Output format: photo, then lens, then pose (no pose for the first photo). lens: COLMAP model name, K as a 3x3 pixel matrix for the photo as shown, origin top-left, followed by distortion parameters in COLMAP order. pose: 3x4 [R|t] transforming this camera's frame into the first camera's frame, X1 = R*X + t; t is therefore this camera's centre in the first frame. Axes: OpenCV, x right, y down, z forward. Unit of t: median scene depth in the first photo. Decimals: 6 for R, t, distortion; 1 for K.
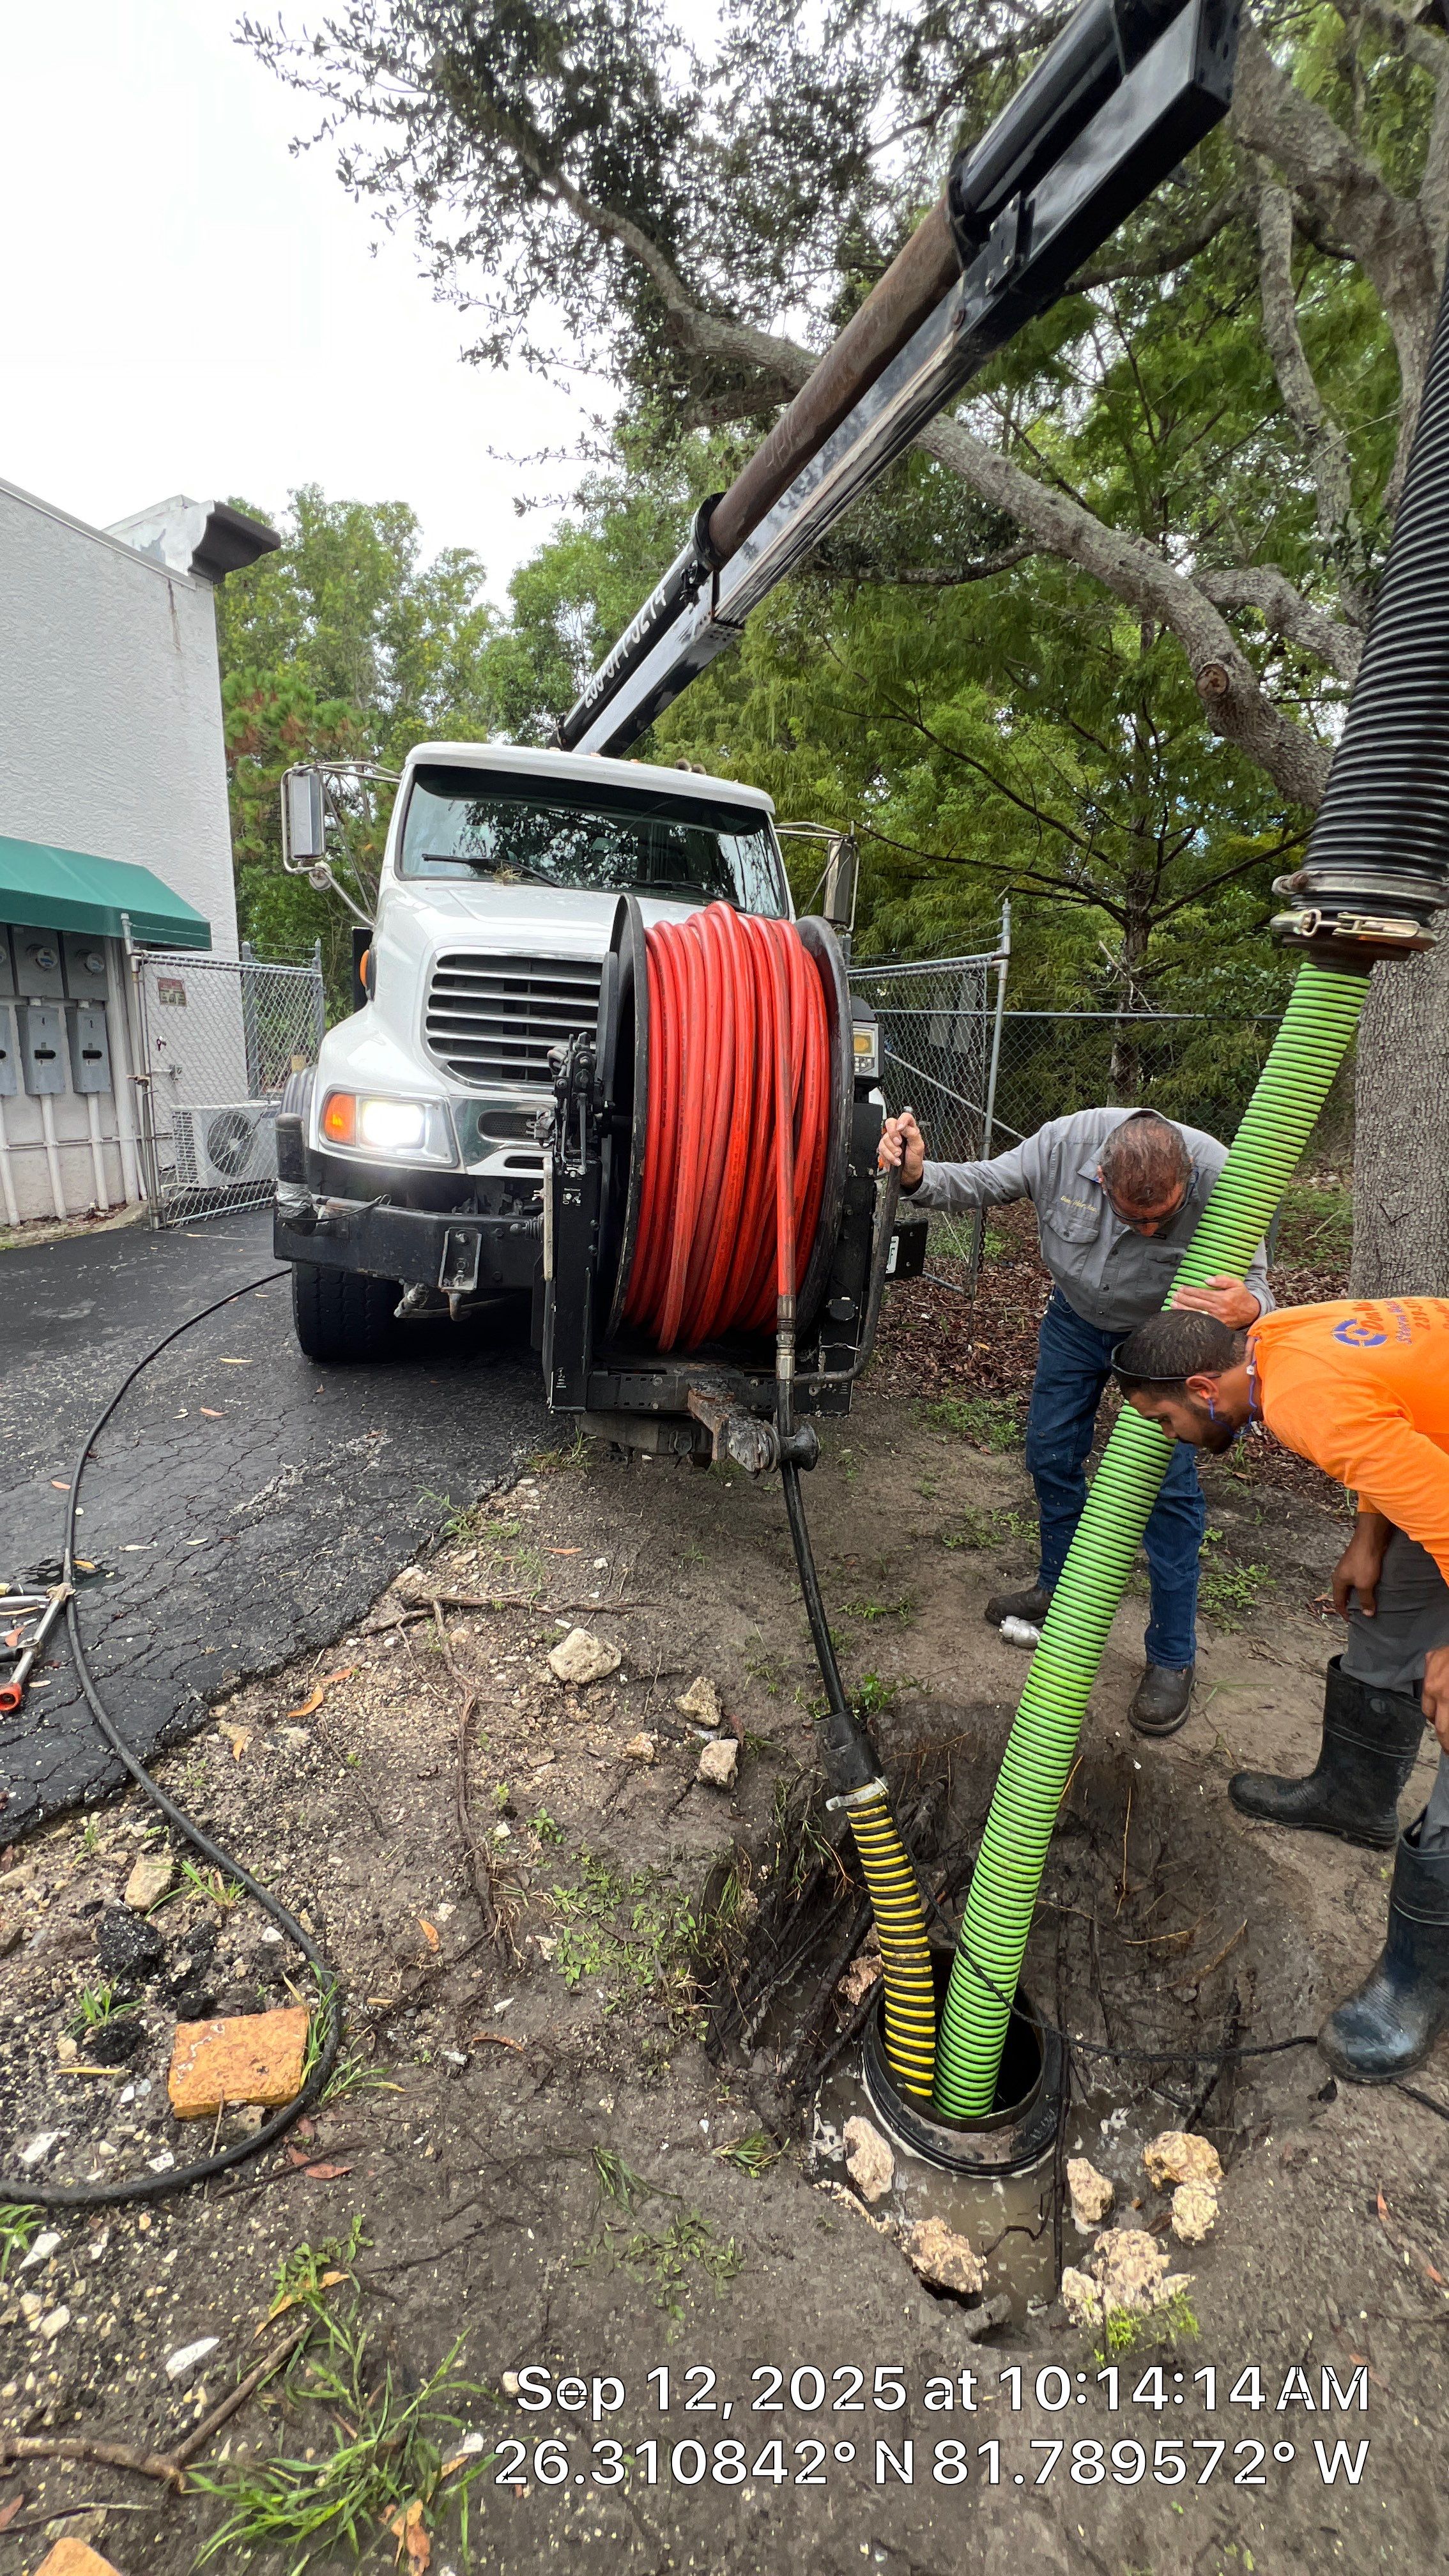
lens RADIAL K [[1029.4, 0, 730.0], [0, 1029.4, 1279.6], [0, 0, 1]] dist [-0.004715, 0.001122]
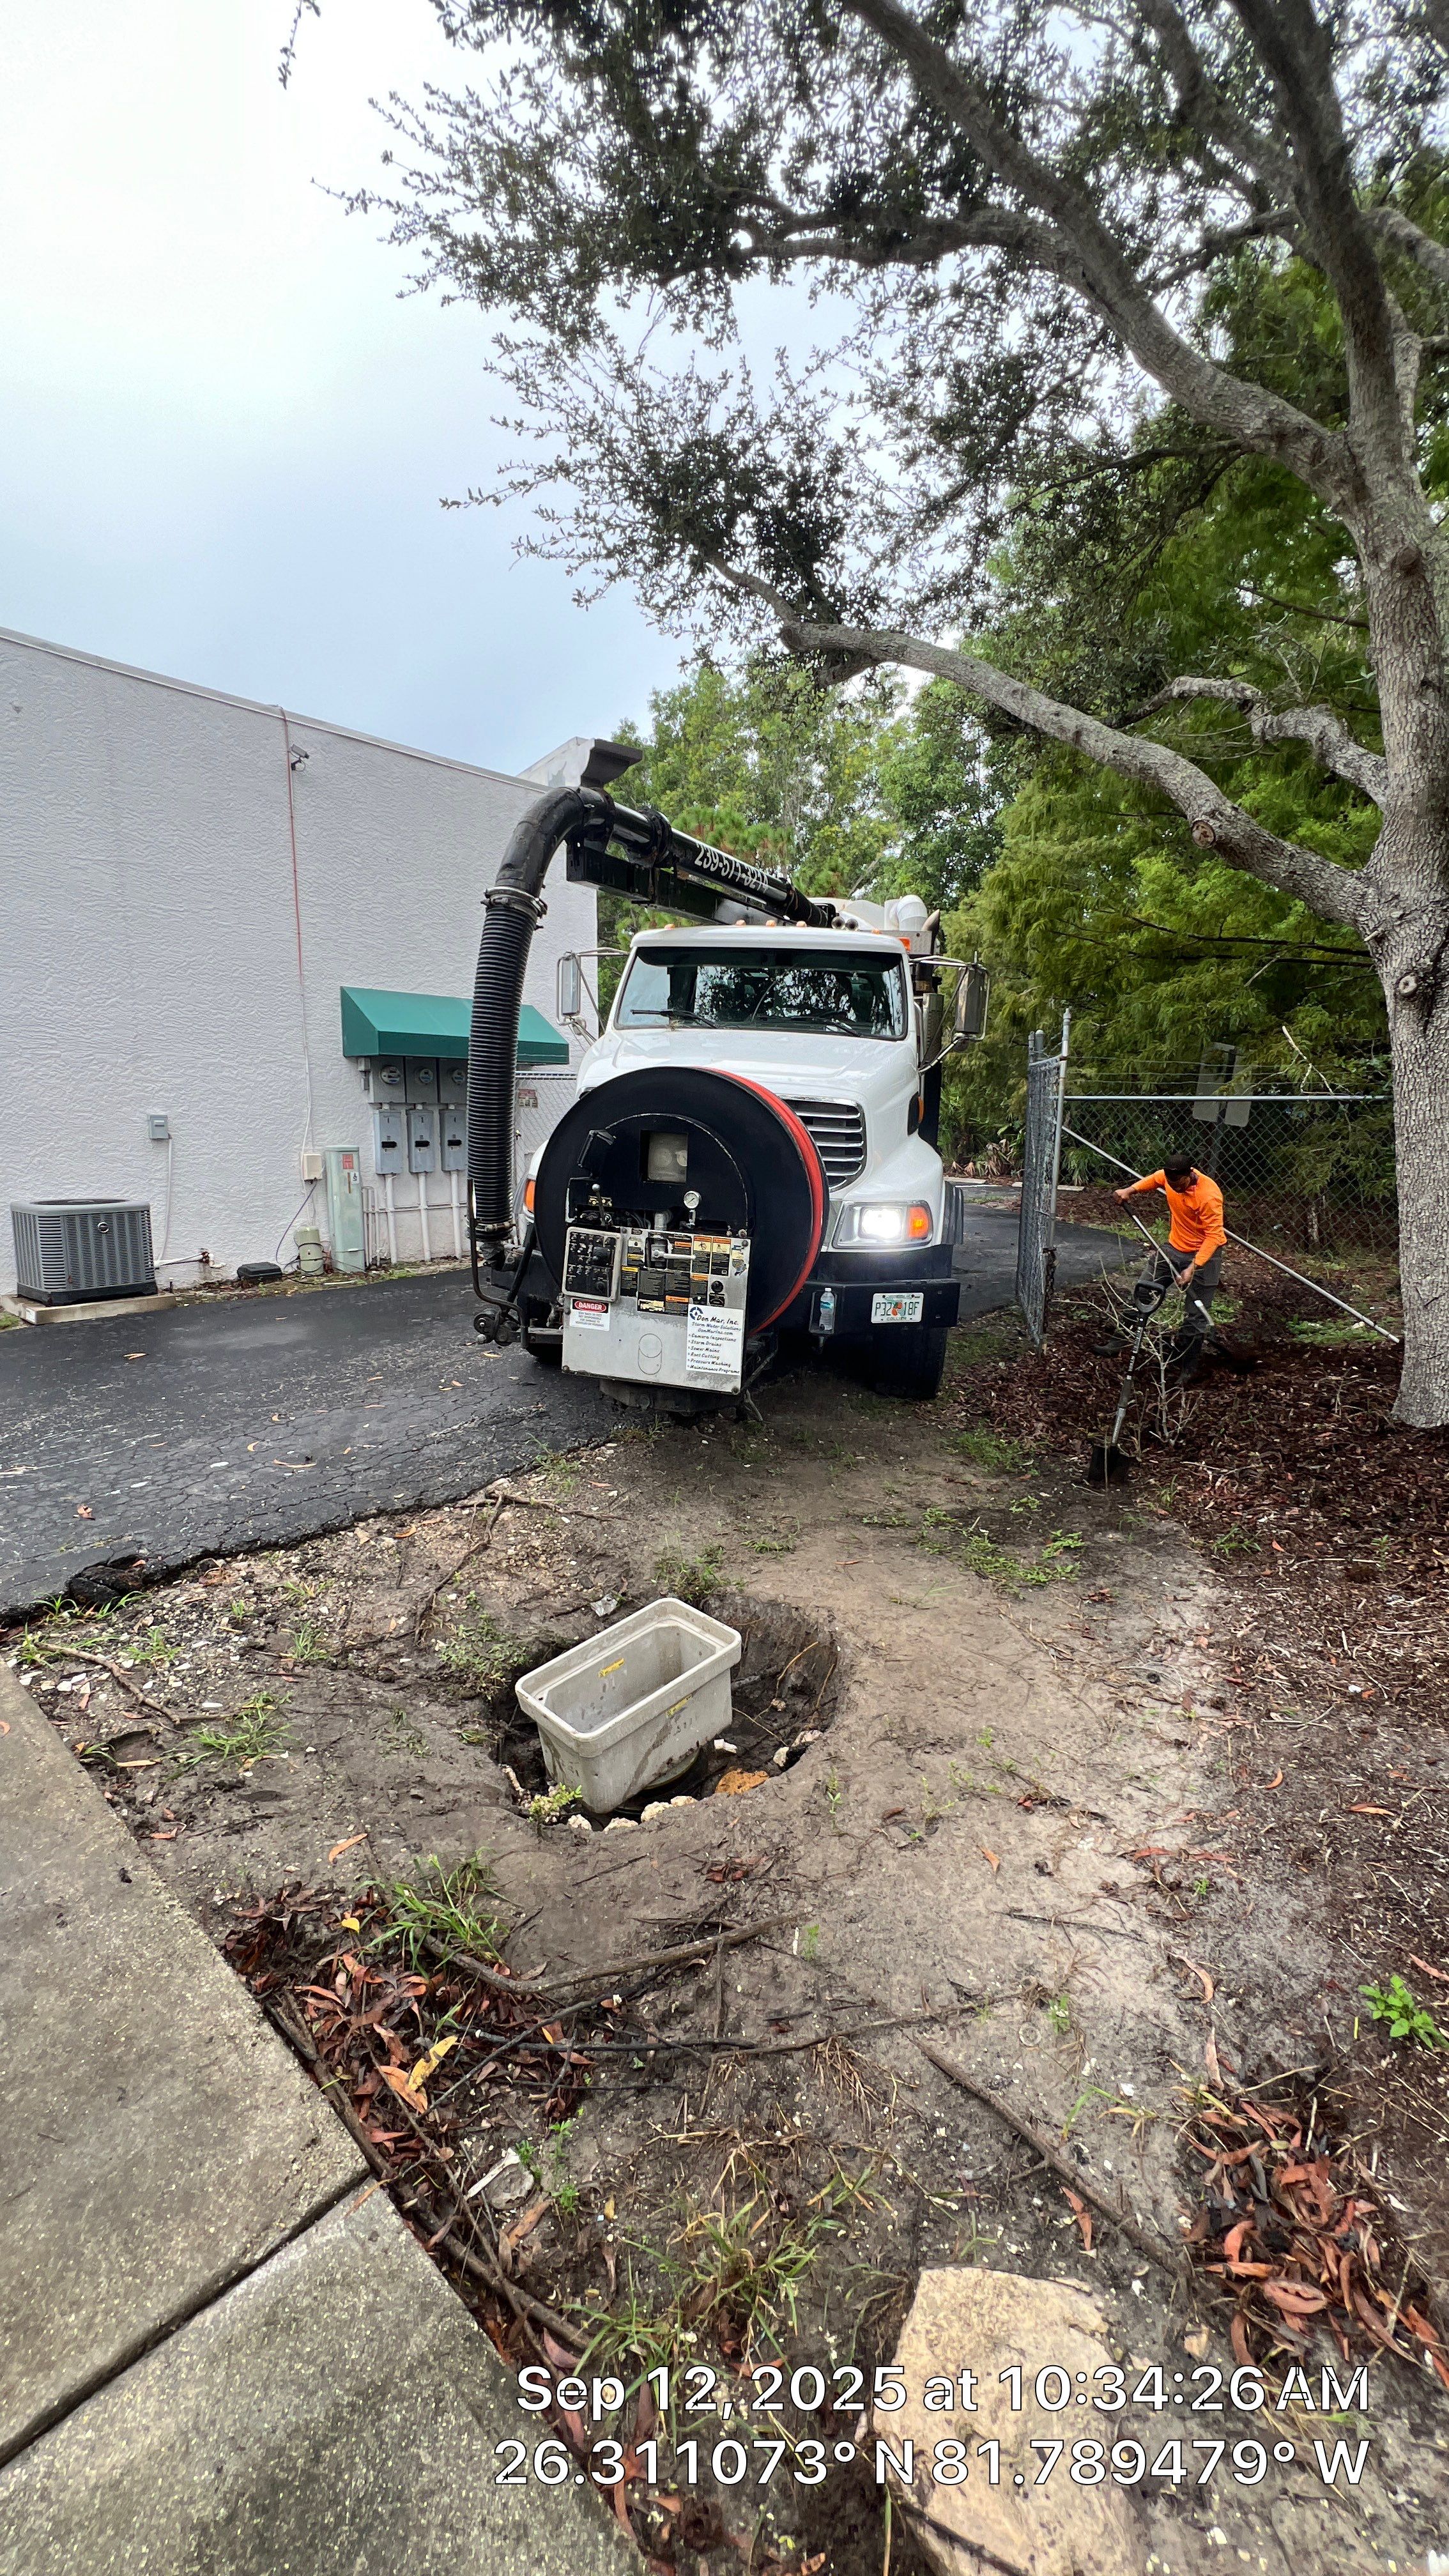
lens RADIAL K [[1029.4, 0, 728.0], [0, 1029.4, 1280.5], [0, 0, 1]] dist [-0.004715, 0.001122]
pose [[0.914420, 0.045440, -0.402208, 0.568651], [-0.068755, 0.996675, -0.043714, 0.016950], [0.398884, 0.067626, 0.914504, -0.306225]]
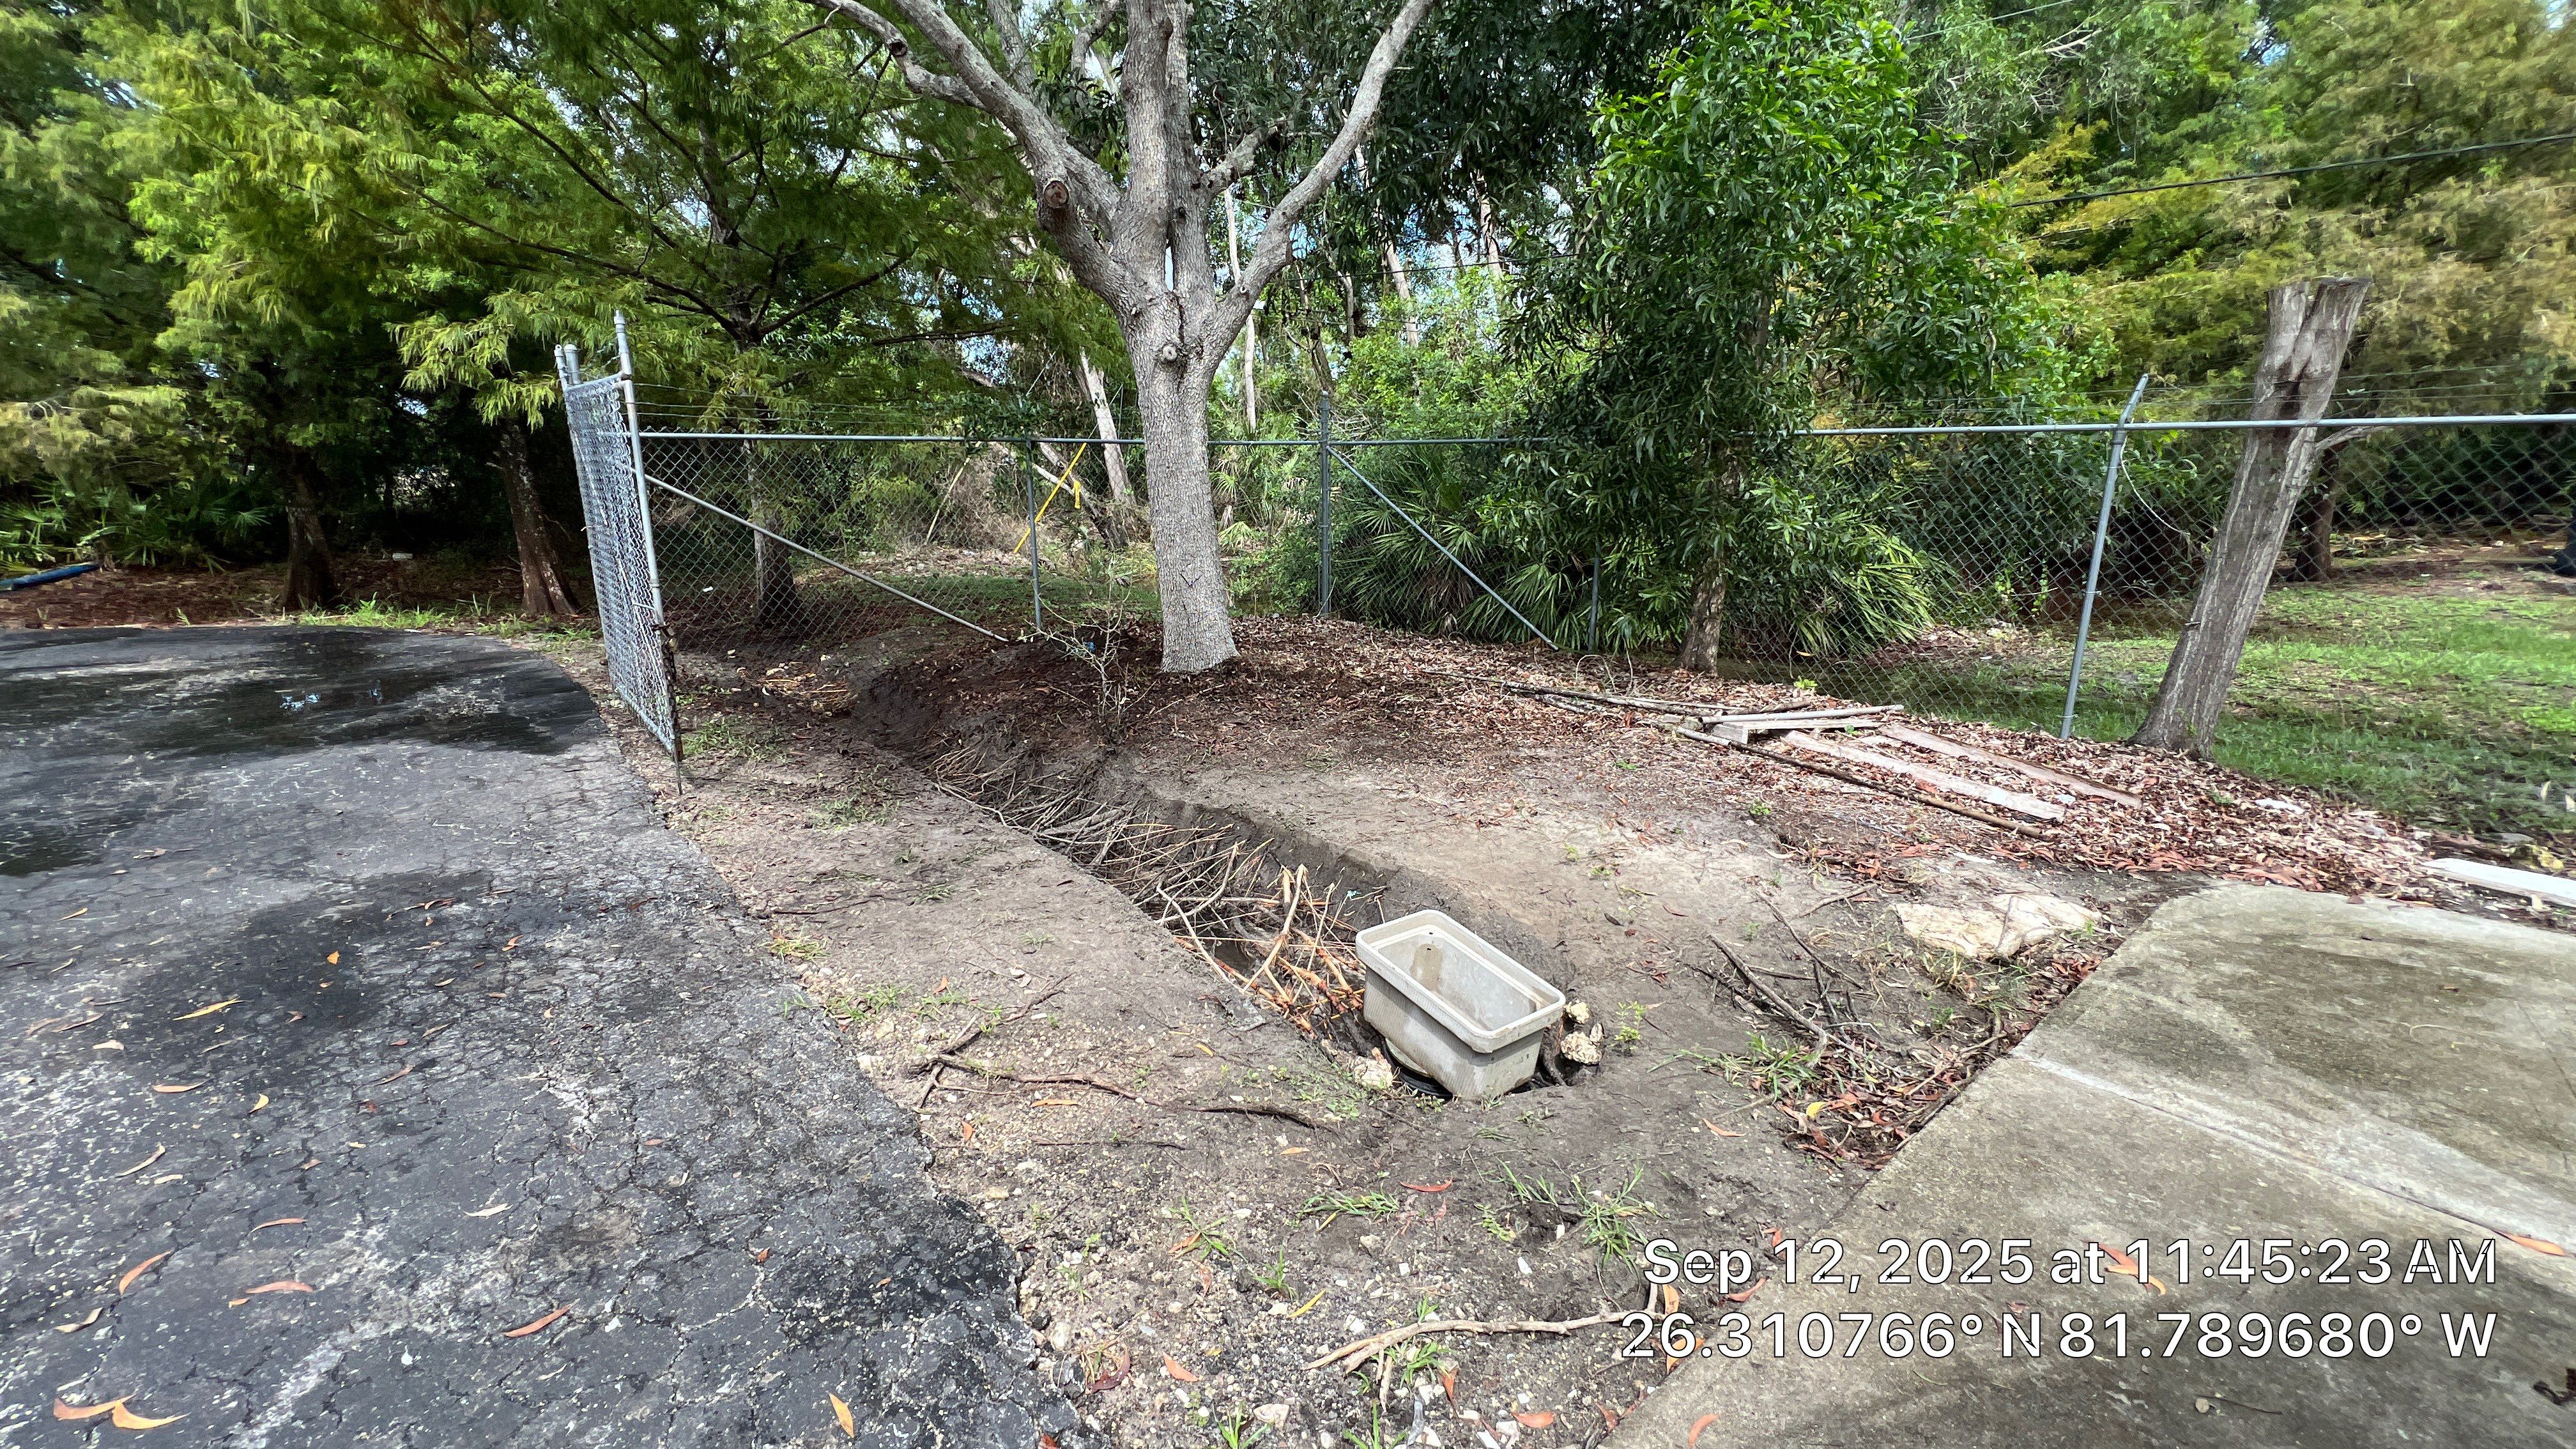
lens RADIAL K [[1029.4, 0, 1283.3], [0, 1029.4, 716.5], [0, 0, 1]] dist [-0.004715, 0.001122]
pose [[0.538017, -0.229961, 0.810960, -0.718175], [0.197843, 0.969643, 0.143702, -0.080478], [-0.819387, 0.083129, 0.567181, 0.088677]]
